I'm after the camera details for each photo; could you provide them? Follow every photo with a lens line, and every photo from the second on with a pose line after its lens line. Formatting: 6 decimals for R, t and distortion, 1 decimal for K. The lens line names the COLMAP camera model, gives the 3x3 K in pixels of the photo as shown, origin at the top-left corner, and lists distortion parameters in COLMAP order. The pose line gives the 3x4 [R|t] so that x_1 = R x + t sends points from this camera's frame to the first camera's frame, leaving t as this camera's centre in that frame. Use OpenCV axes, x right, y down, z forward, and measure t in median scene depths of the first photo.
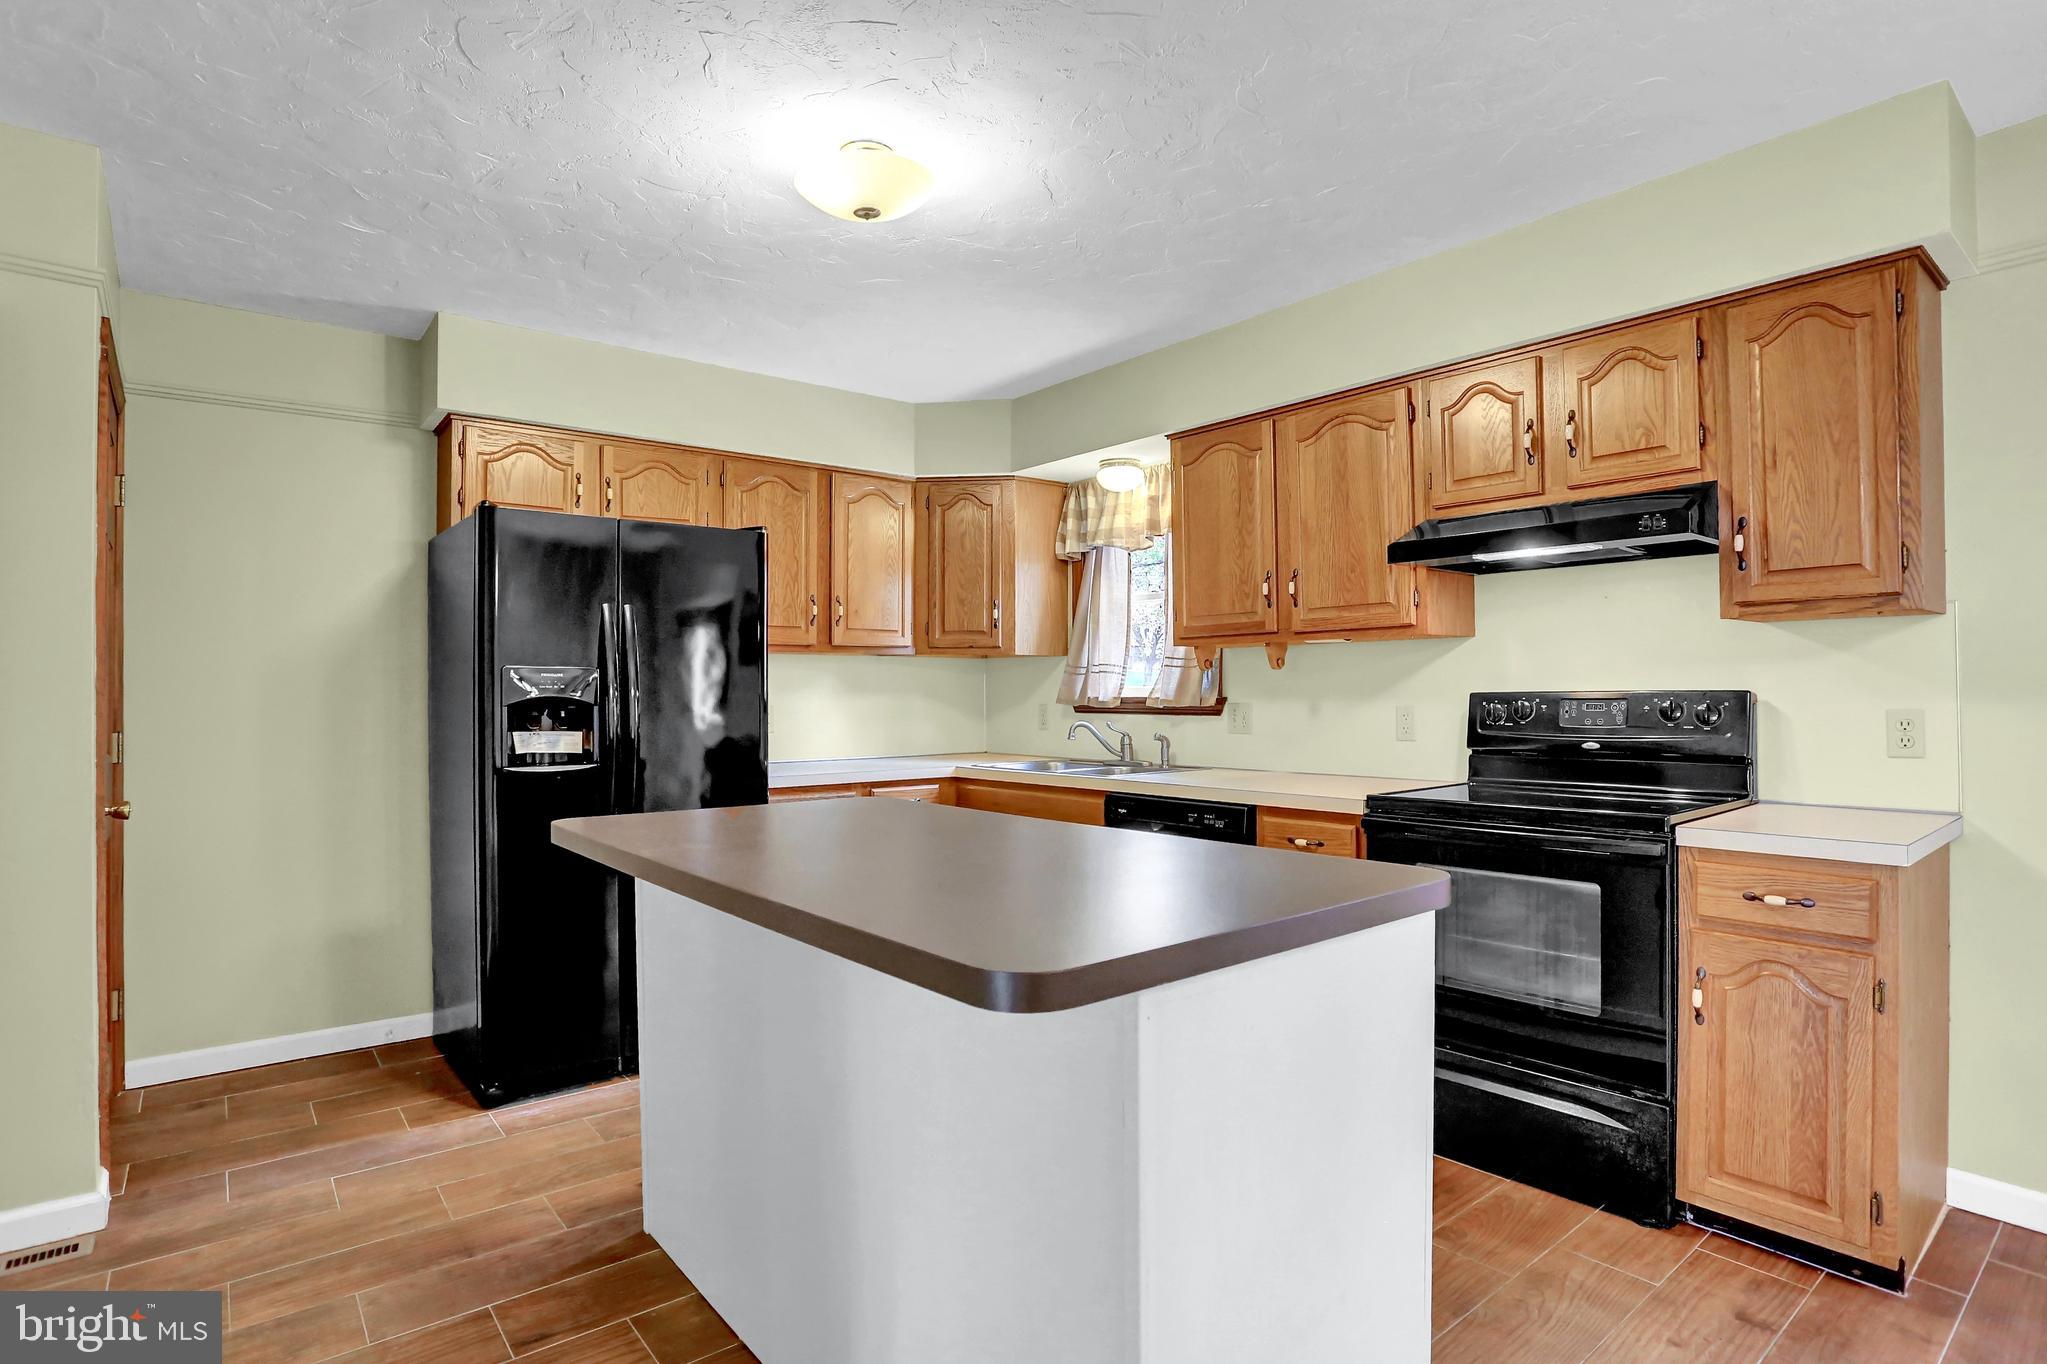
lens RADIAL K [[1054.7, 0, 1023.5], [0, 1054.7, 682.0], [0, 0, 1]] dist [-0.076222, 0.032417]
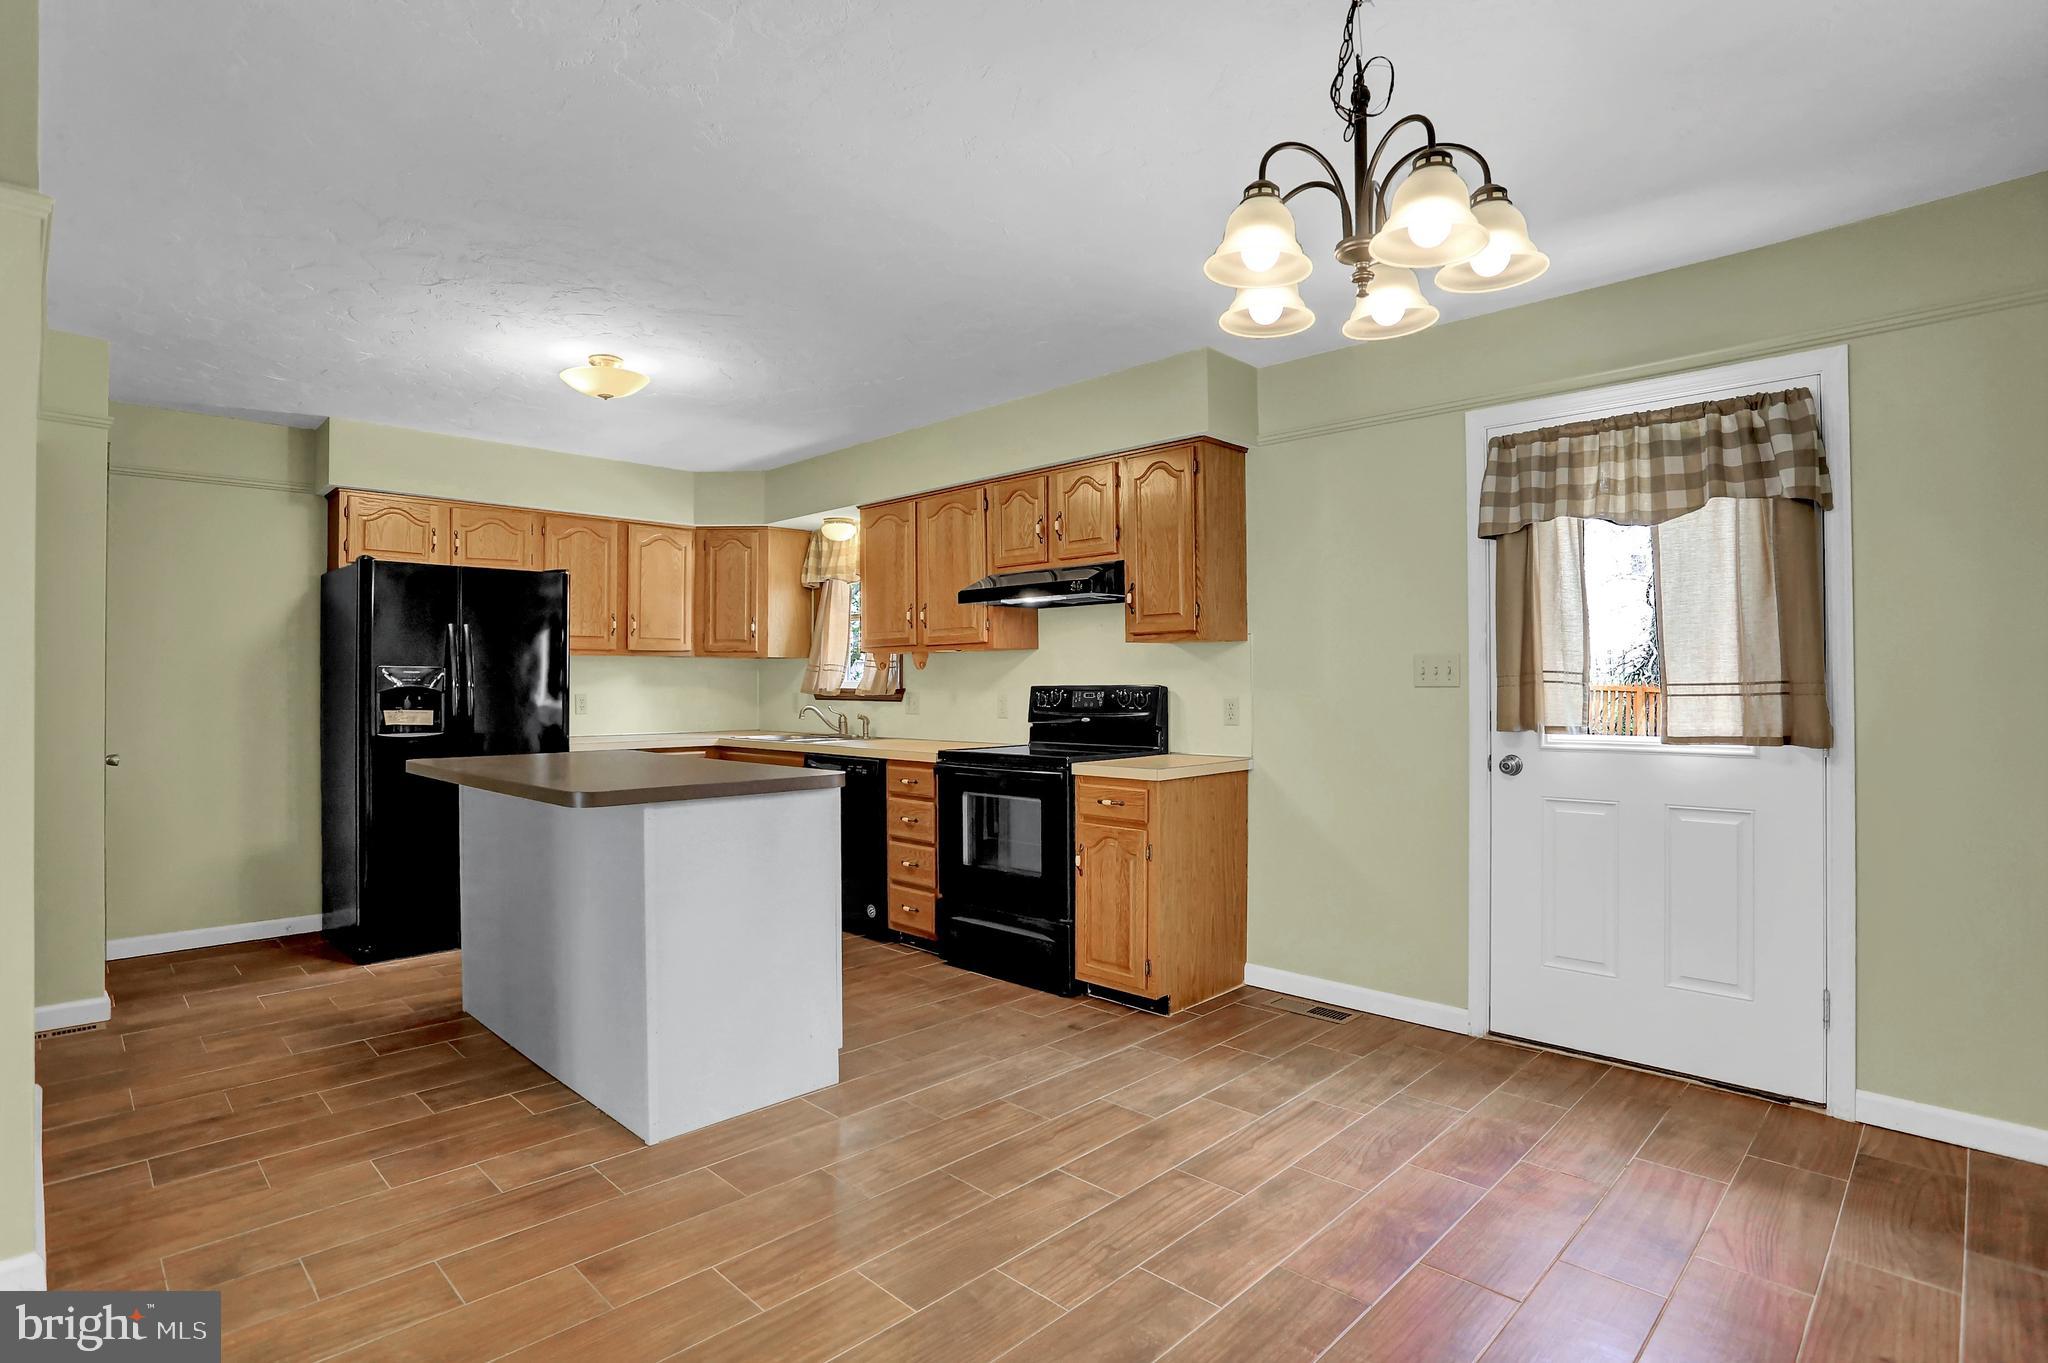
lens RADIAL K [[1029.3, 0, 1023.9], [0, 1029.3, 673.6], [0, 0, 1]] dist [-0.075527, 0.035683]
pose [[0.994552, 0.003287, 0.104190, 0.270918], [-0.003323, 0.999994, 0.000173, -0.008301], [-0.104189, -0.000518, 0.994557, -0.527747]]
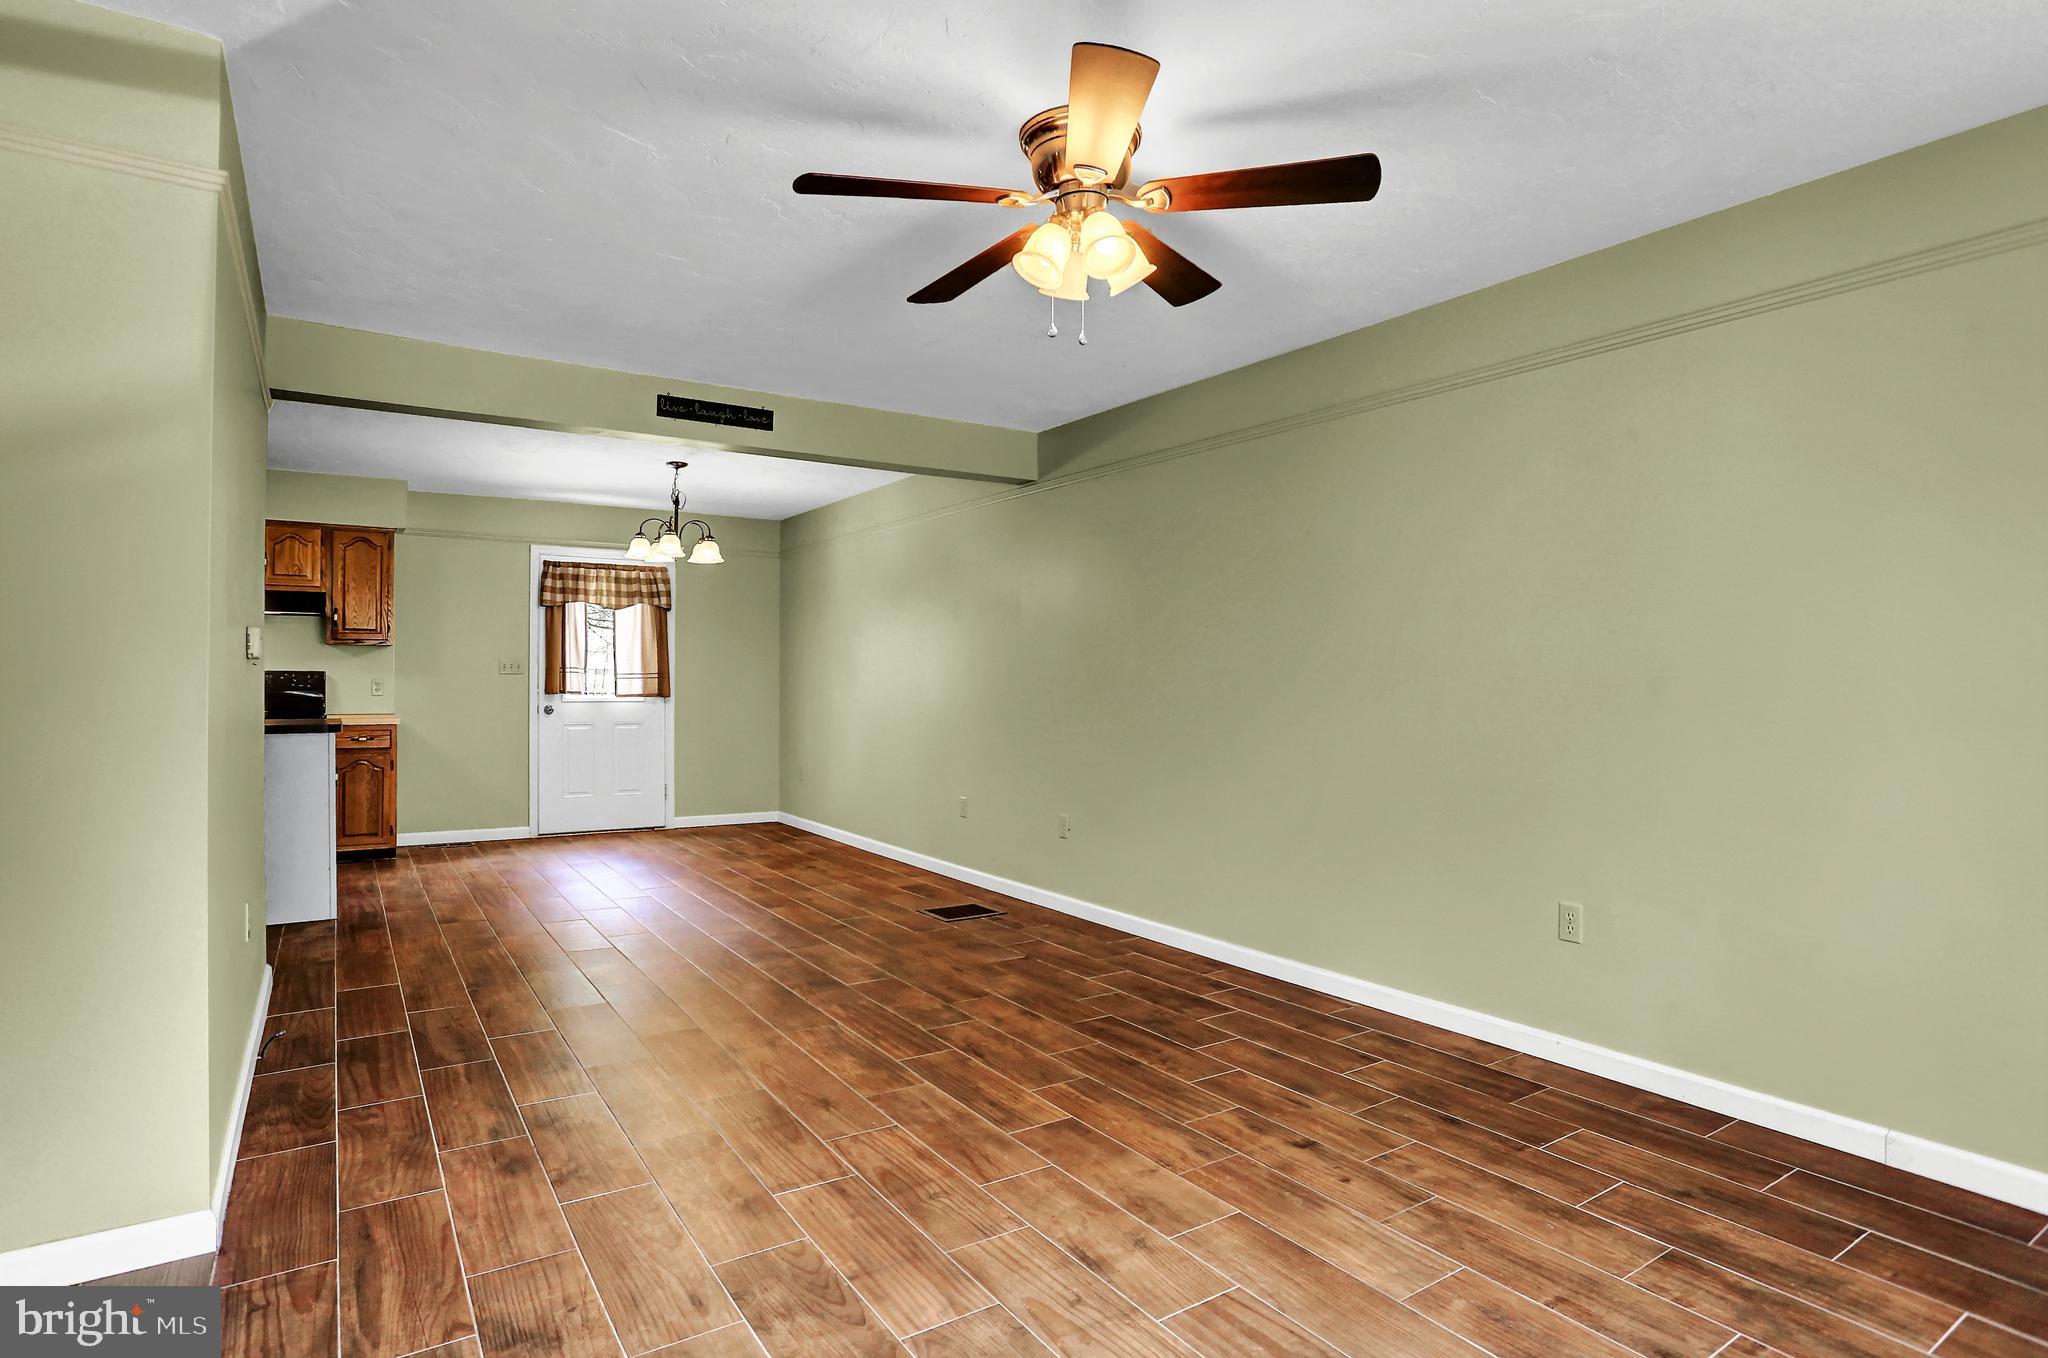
lens RADIAL K [[1067.8, 0, 1017.7], [0, 1067.8, 685.6], [0, 0, 1]] dist [-0.077012, 0.030413]
pose [[0.101445, 0.002887, 0.994837, -1.457603], [-0.015515, 0.999879, -0.001319, 0.016879], [-0.994720, -0.015301, 0.101478, -0.854219]]
